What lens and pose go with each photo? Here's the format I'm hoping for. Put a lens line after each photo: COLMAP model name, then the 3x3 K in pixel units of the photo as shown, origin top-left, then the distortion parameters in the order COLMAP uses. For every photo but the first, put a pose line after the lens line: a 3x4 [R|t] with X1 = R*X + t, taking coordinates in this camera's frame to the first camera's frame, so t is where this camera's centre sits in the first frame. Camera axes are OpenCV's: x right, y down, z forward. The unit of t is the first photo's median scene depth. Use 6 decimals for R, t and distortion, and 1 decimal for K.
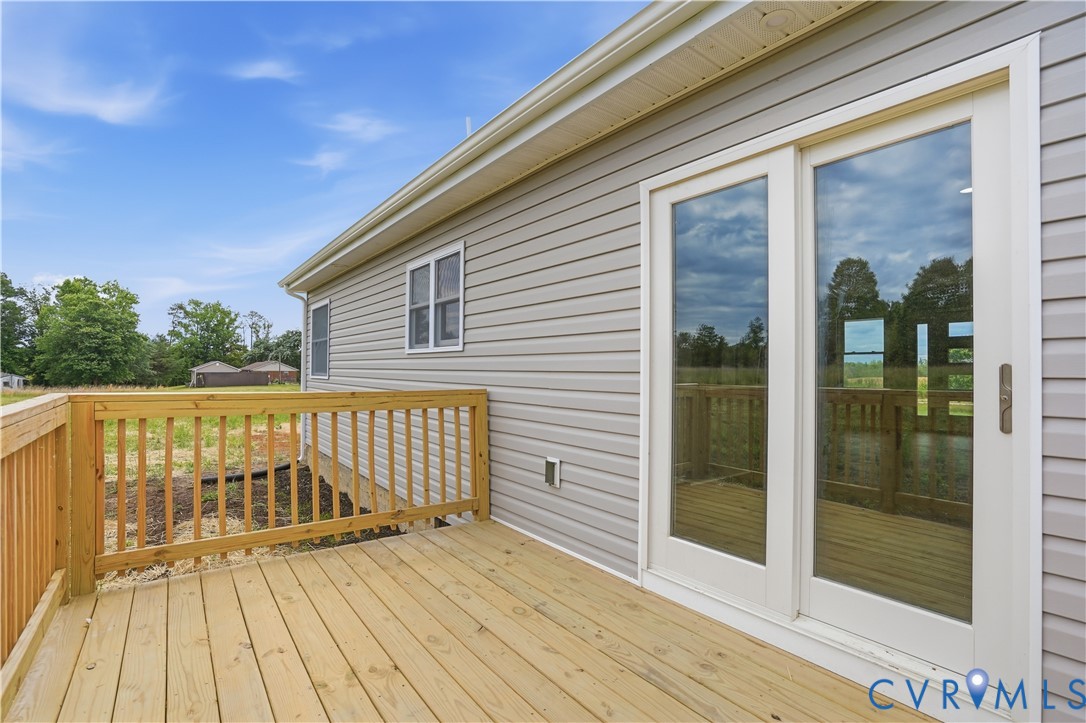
lens RADIAL K [[514.9, 0, 549.5], [0, 514.9, 368.0], [0, 0, 1]] dist [-0.031615, 0.008511]
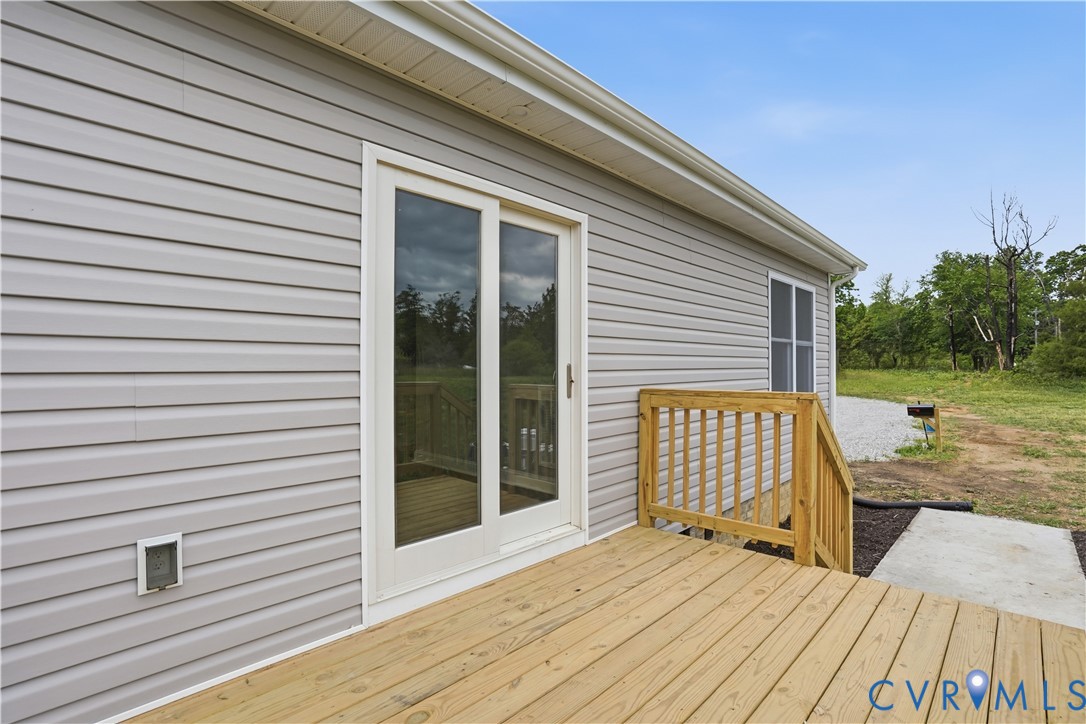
lens RADIAL K [[514.9, 0, 554.2], [0, 514.9, 362.5], [0, 0, 1]] dist [-0.031615, 0.008511]
pose [[-0.159410, -0.001976, 0.987210, -0.788853], [-0.007252, 0.999973, 0.000830, -0.010359], [-0.987186, -0.007027, -0.159420, 0.953988]]
